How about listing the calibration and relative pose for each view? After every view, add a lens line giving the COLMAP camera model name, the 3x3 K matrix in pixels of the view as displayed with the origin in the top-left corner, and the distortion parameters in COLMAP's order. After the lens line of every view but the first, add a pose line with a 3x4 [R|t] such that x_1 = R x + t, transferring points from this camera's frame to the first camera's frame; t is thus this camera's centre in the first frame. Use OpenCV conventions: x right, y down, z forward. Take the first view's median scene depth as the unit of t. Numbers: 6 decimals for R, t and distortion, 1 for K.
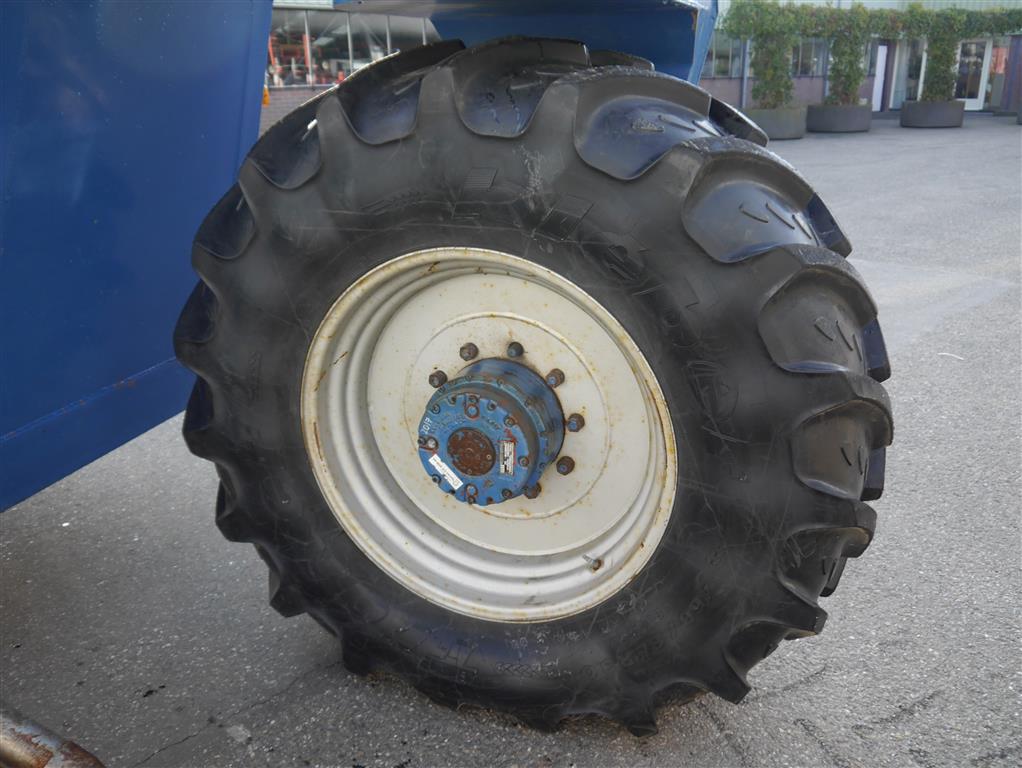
lens RADIAL K [[837.4, 0, 511.0], [0, 837.4, 383.4], [0, 0, 1]] dist [-0.036404, 0.009429]
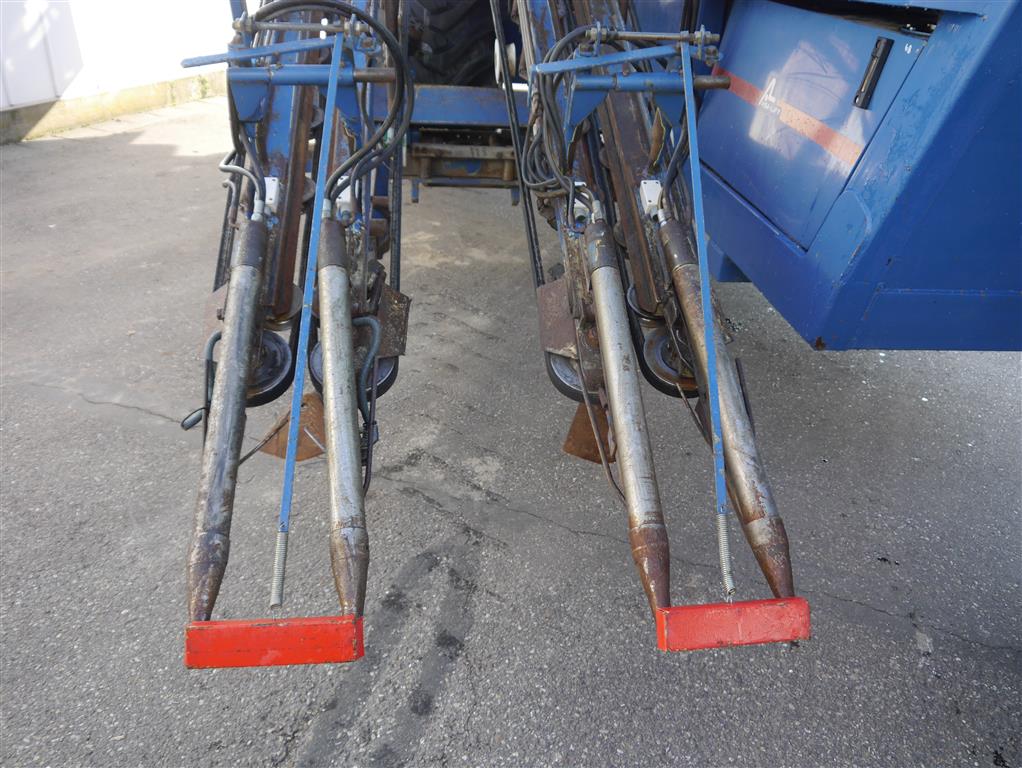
lens RADIAL K [[837.4, 0, 511.7], [0, 837.4, 384.1], [0, 0, 1]] dist [-0.036404, 0.009429]
pose [[0.396636, 0.472571, -0.786992, 0.122237], [-0.377965, 0.865342, 0.329128, 0.003516], [0.836554, 0.166912, 0.521841, -0.008373]]
